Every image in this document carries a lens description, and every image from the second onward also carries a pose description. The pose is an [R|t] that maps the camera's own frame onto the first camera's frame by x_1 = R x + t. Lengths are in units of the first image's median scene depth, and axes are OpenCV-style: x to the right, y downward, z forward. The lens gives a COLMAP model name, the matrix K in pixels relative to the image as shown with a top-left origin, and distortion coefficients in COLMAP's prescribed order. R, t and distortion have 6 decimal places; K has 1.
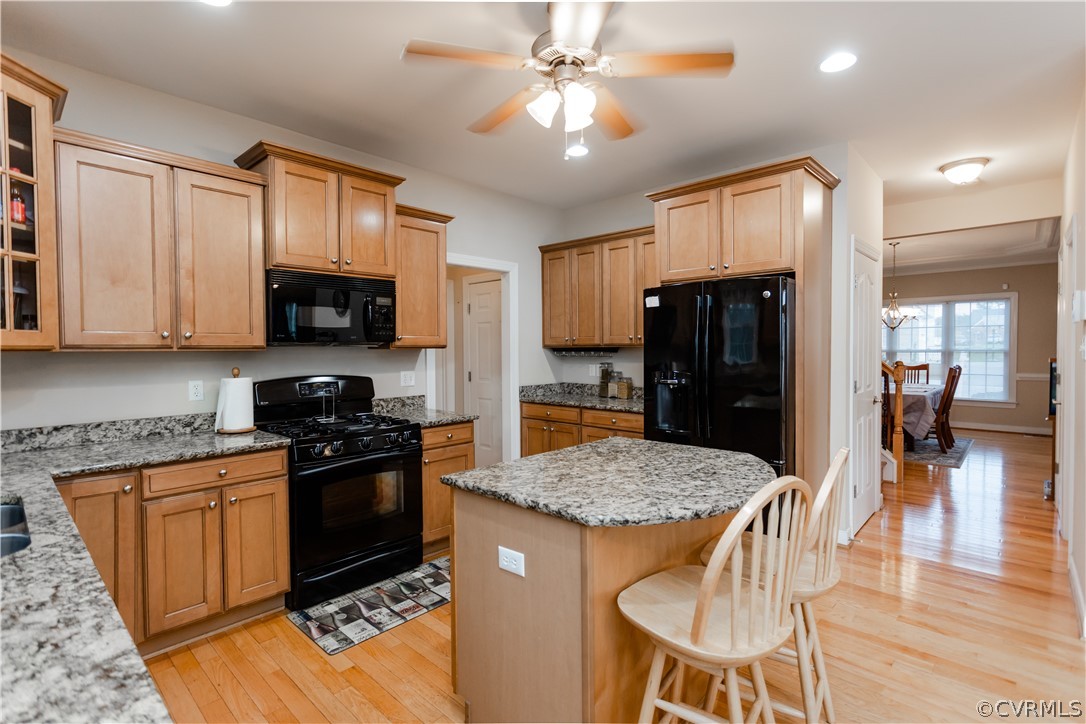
lens RADIAL K [[515.1, 0, 532.4], [0, 515.1, 363.0], [0, 0, 1]] dist [-0.002395, -0.000279]
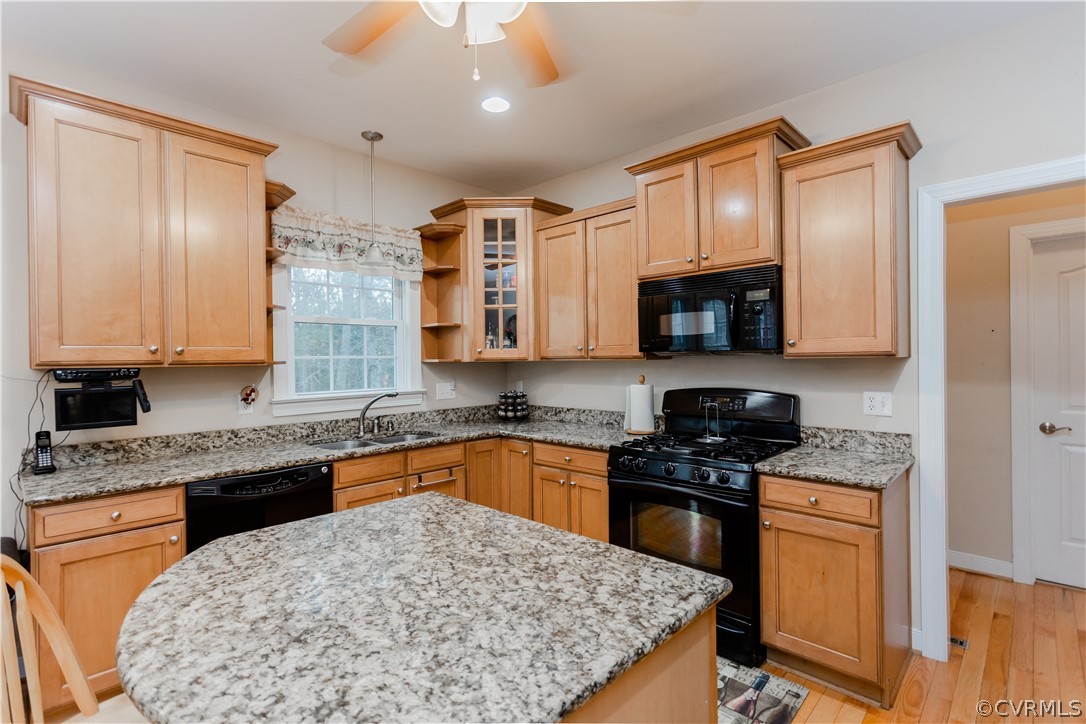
lens RADIAL K [[508.1, 0, 543.0], [0, 508.1, 362.0], [0, 0, 1]] dist [-0.001301, 0.000004]
pose [[-0.002249, 0.011965, -0.999926, 0.577523], [-0.017991, 0.999766, 0.012004, -0.032186], [0.999836, 0.018017, -0.002033, 0.872648]]
